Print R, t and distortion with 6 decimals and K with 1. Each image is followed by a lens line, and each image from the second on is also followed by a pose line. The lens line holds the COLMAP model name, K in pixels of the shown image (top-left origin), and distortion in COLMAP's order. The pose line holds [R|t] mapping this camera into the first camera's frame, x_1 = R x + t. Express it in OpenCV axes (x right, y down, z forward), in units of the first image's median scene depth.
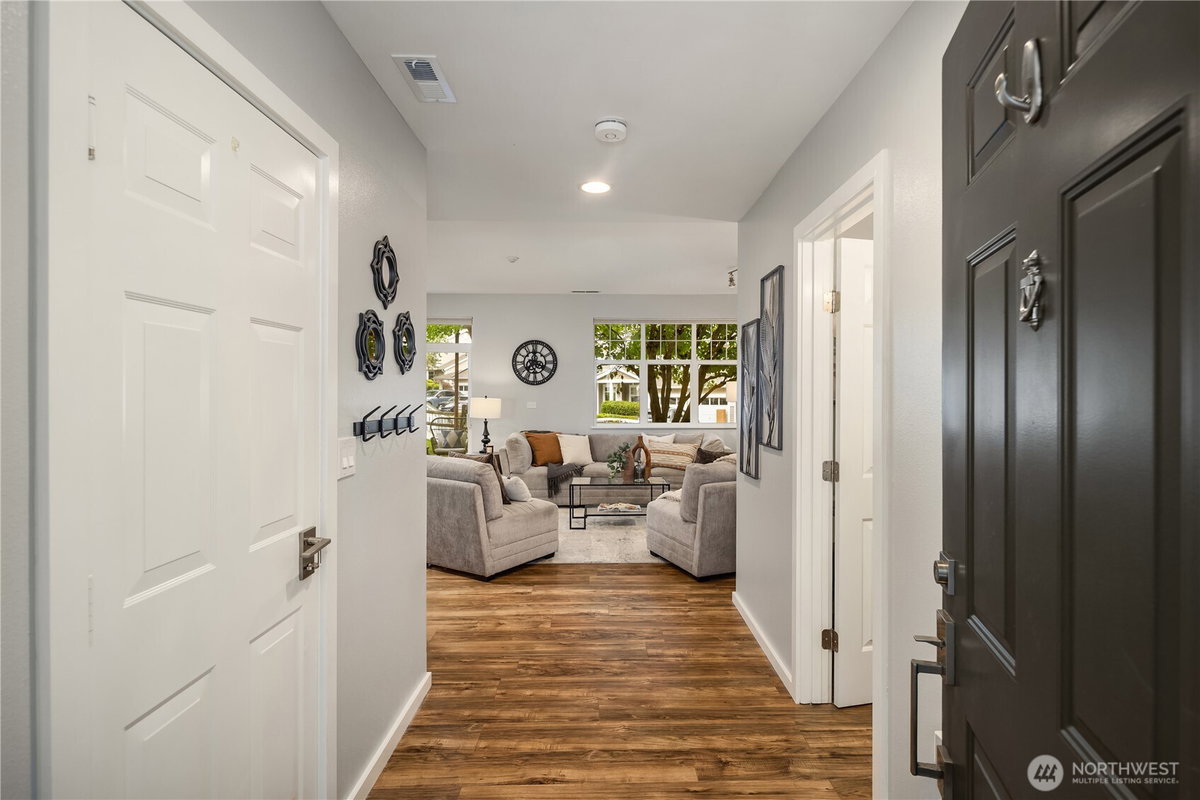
lens RADIAL K [[592.5, 0, 602.9], [0, 592.5, 395.1], [0, 0, 1]] dist [-0.000047, -0.000013]
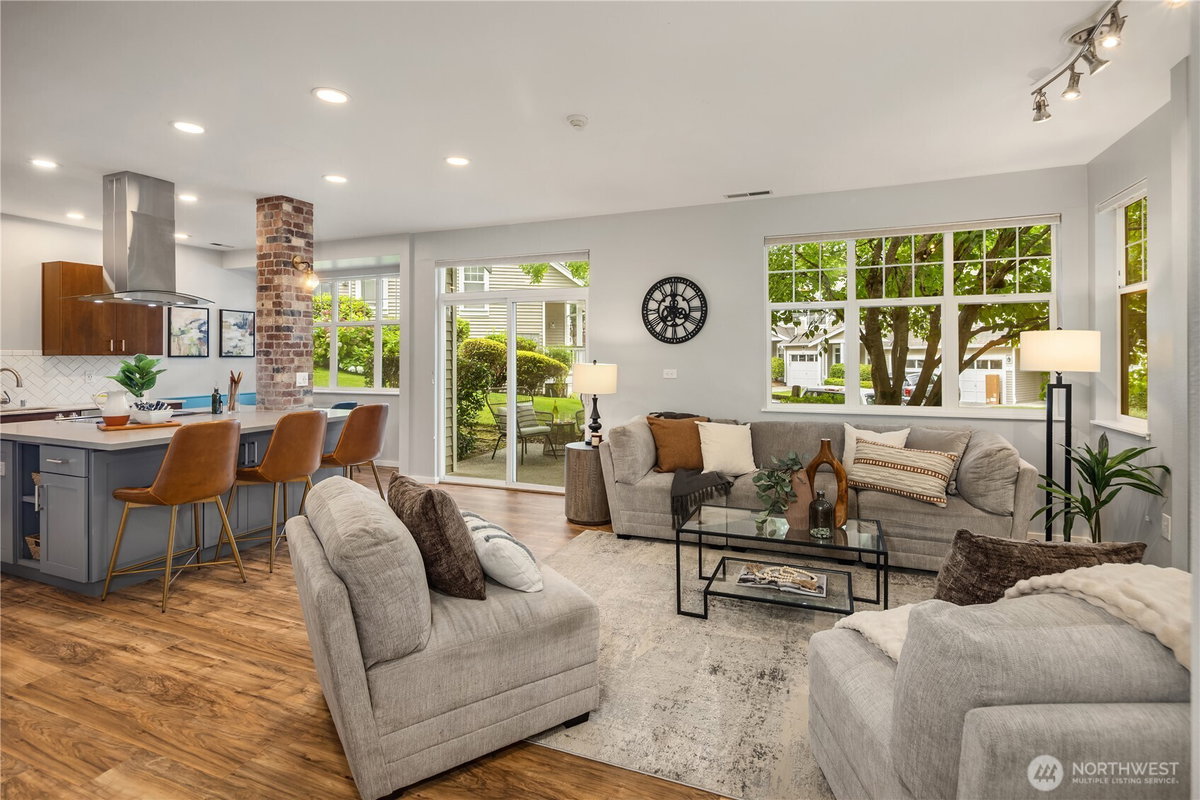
lens RADIAL K [[579.5, 0, 599.0], [0, 579.5, 352.8], [0, 0, 1]] dist [0.001413, 0.000143]
pose [[0.922505, -0.005800, -0.385941, 0.059367], [0.002946, 0.999964, -0.007987, -0.001922], [0.385974, 0.006231, 0.922489, 0.363021]]
